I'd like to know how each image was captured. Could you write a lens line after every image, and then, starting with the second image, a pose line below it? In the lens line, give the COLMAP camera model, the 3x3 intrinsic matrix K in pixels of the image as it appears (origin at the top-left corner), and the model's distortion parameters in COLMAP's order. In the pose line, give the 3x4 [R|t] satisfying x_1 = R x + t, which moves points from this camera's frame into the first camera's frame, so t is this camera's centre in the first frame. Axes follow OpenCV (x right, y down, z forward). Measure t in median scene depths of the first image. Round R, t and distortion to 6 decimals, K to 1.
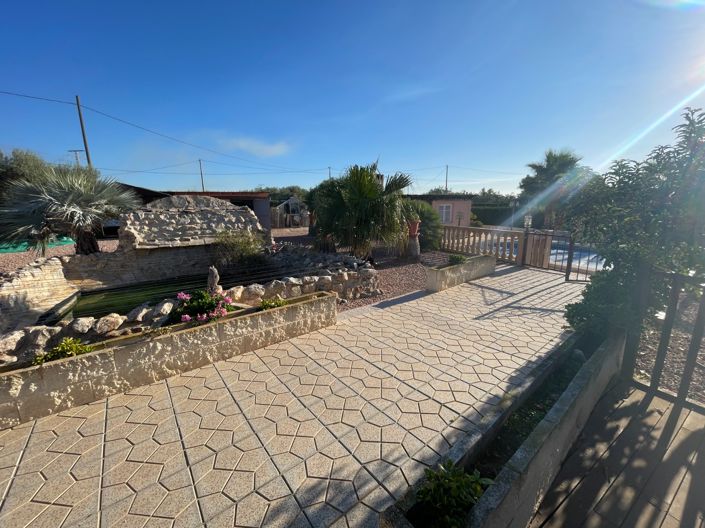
lens RADIAL K [[283.4, 0, 349.5], [0, 283.4, 263.6], [0, 0, 1]] dist [-0.002248, 0.000220]
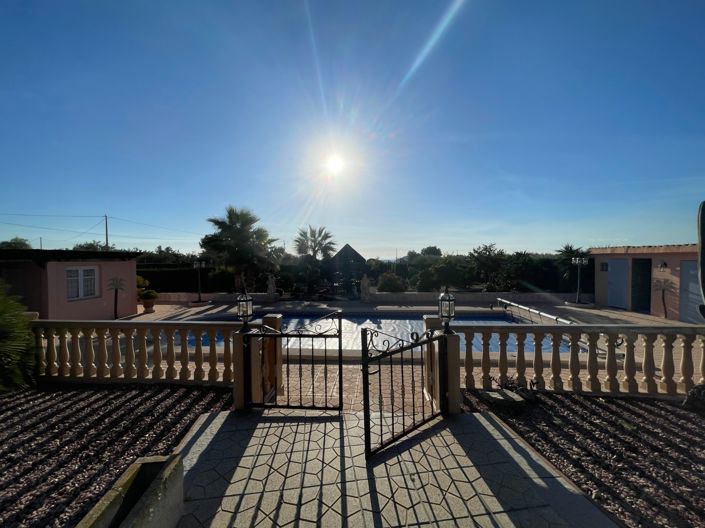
lens RADIAL K [[283.4, 0, 349.5], [0, 283.4, 263.6], [0, 0, 1]] dist [-0.002248, 0.000220]
pose [[0.529303, -0.008265, 0.848393, 0.052533], [0.179792, 0.978335, -0.102639, -0.022803], [-0.829164, 0.206861, 0.519322, 0.093605]]
